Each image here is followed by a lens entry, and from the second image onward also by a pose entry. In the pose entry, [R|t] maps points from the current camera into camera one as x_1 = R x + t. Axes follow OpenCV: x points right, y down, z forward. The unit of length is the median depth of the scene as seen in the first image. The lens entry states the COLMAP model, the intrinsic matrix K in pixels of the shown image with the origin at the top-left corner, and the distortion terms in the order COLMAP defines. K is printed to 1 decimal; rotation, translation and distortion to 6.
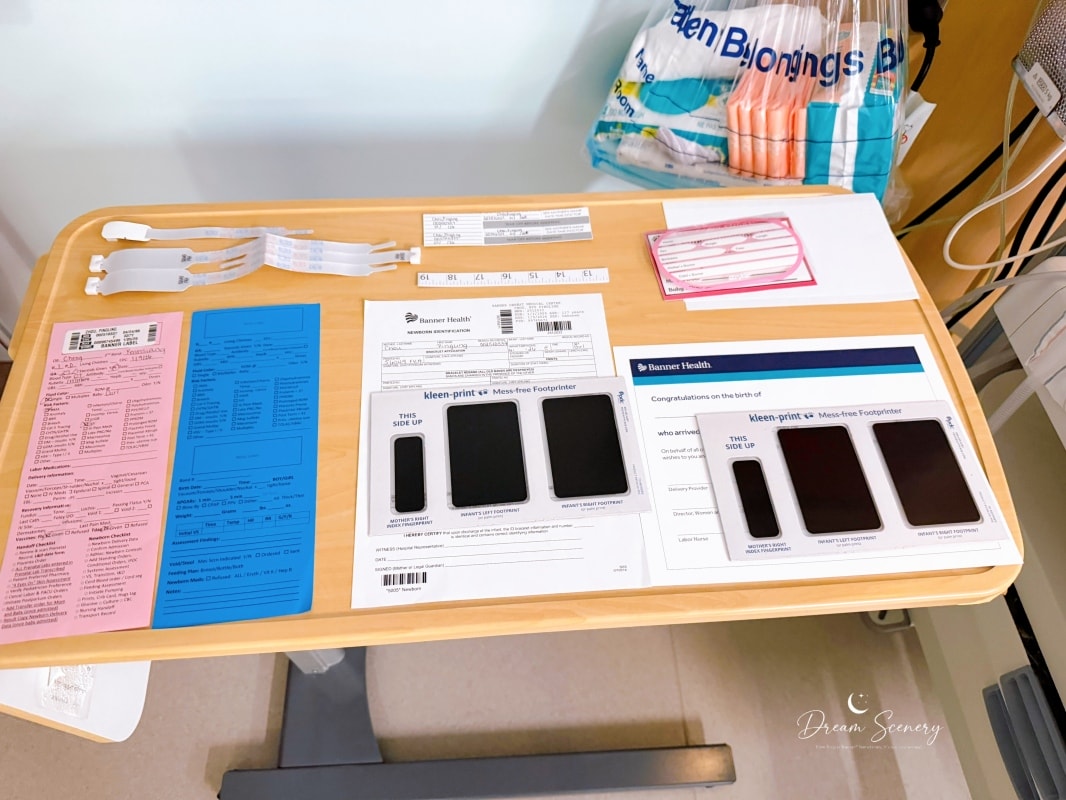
lens RADIAL K [[749.7, 0, 538.7], [0, 749.7, 405.9], [0, 0, 1]] dist [0.064055, -0.050912]
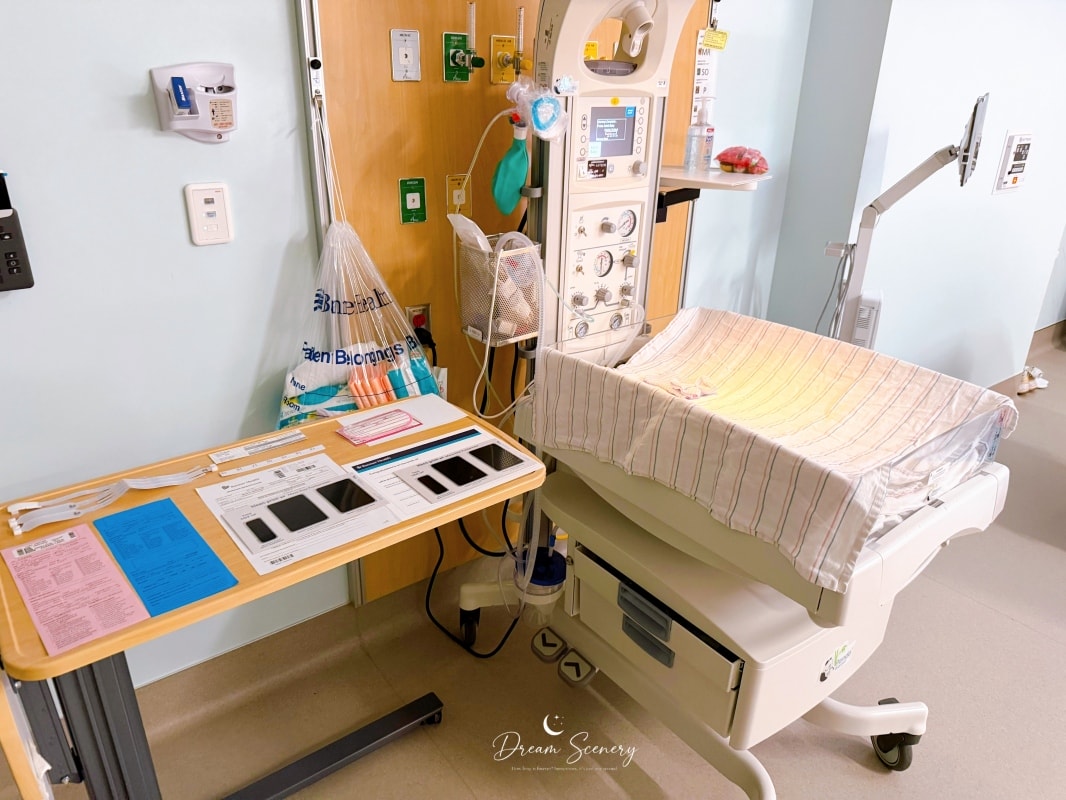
lens RADIAL K [[749.7, 0, 533.2], [0, 749.7, 398.0], [0, 0, 1]] dist [0.064055, -0.050912]
pose [[0.832289, -0.242644, 0.498416, -0.394428], [0.476204, 0.773213, -0.418773, 0.800114], [-0.283769, 0.585888, 0.759085, -0.694491]]
